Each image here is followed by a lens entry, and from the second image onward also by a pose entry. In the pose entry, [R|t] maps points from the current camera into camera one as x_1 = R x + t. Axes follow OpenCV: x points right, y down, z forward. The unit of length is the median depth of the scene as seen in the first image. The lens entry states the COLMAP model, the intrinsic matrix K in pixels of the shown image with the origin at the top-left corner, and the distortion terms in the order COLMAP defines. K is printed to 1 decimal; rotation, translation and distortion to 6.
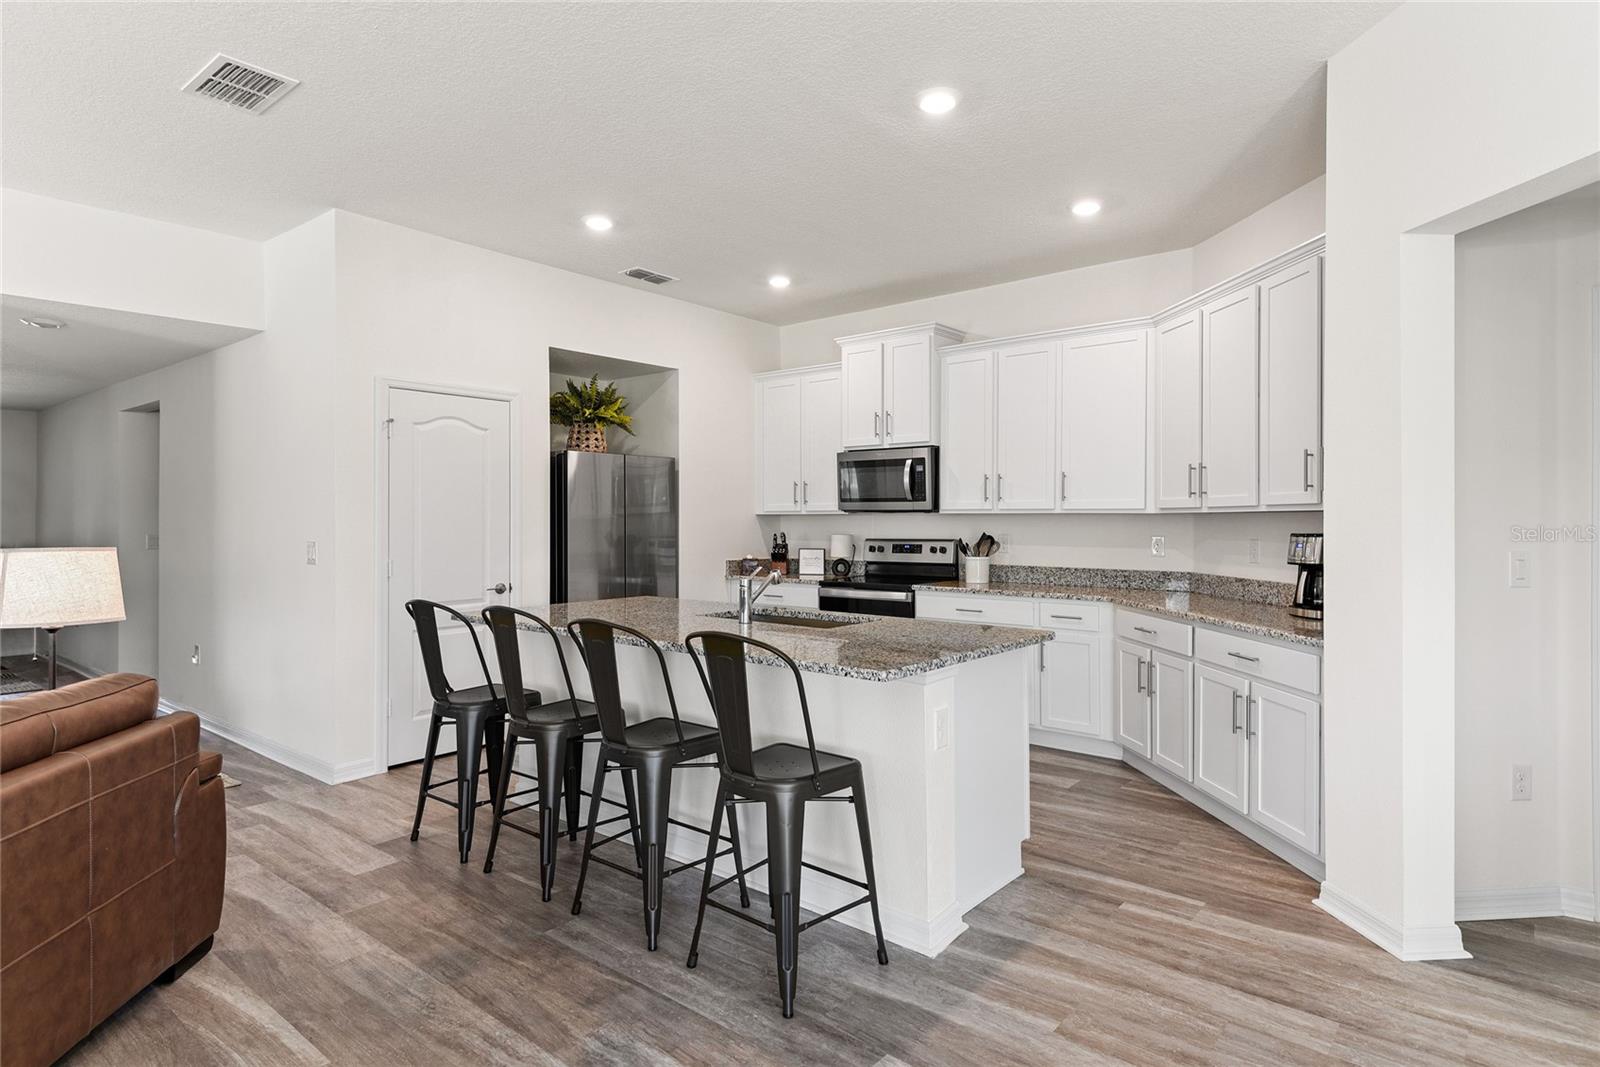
lens RADIAL K [[876.2, 0, 800.0], [0, 876.2, 533.5], [0, 0, 1]] dist [0.029375, -0.000418]
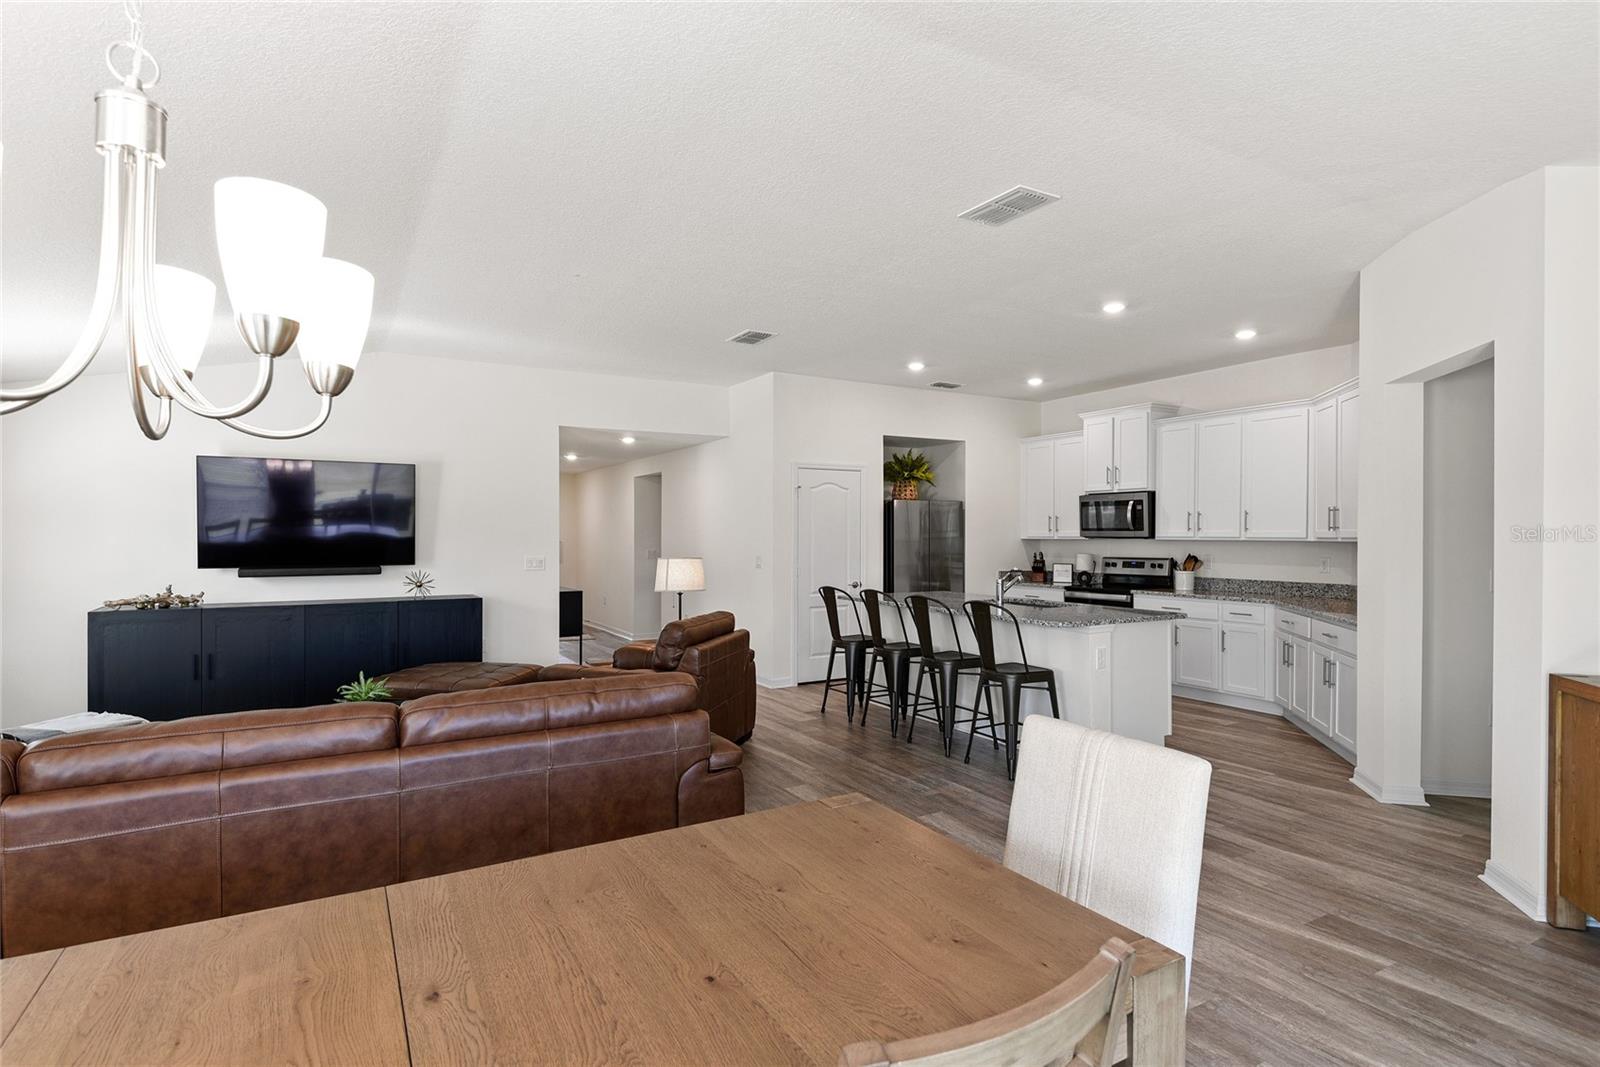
lens RADIAL K [[803.7, 0, 800.0], [0, 803.7, 533.5], [0, 0, 1]] dist [0.026610, -0.000077]
pose [[0.940148, 0.000611, -0.340766, 0.068688], [-0.007409, 0.999799, -0.018648, -0.004411], [0.340686, 0.020056, 0.939963, -0.409526]]
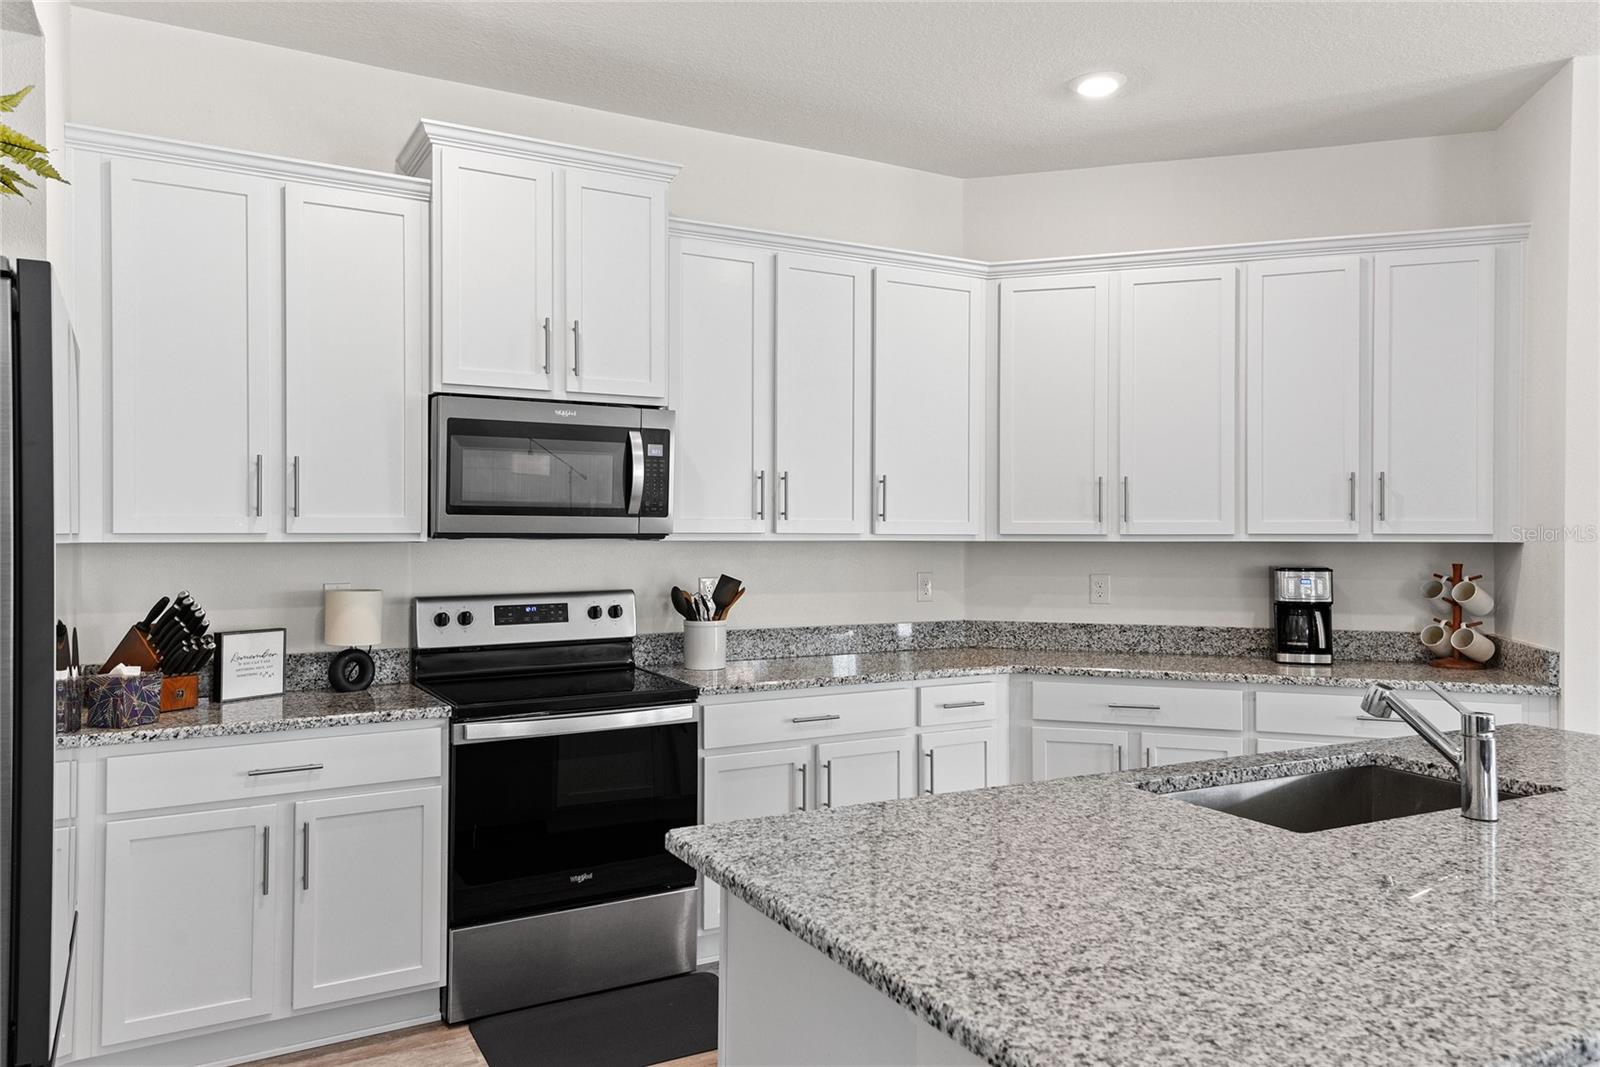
lens RADIAL K [[1165.5, 0, 800.0], [0, 1165.5, 533.5], [0, 0, 1]] dist [0.070585, 0.000128]
pose [[0.362540, -0.000347, 0.931968, -0.465983], [0.014878, 0.999875, -0.005416, -0.022975], [-0.931849, 0.015830, 0.362500, 0.702808]]
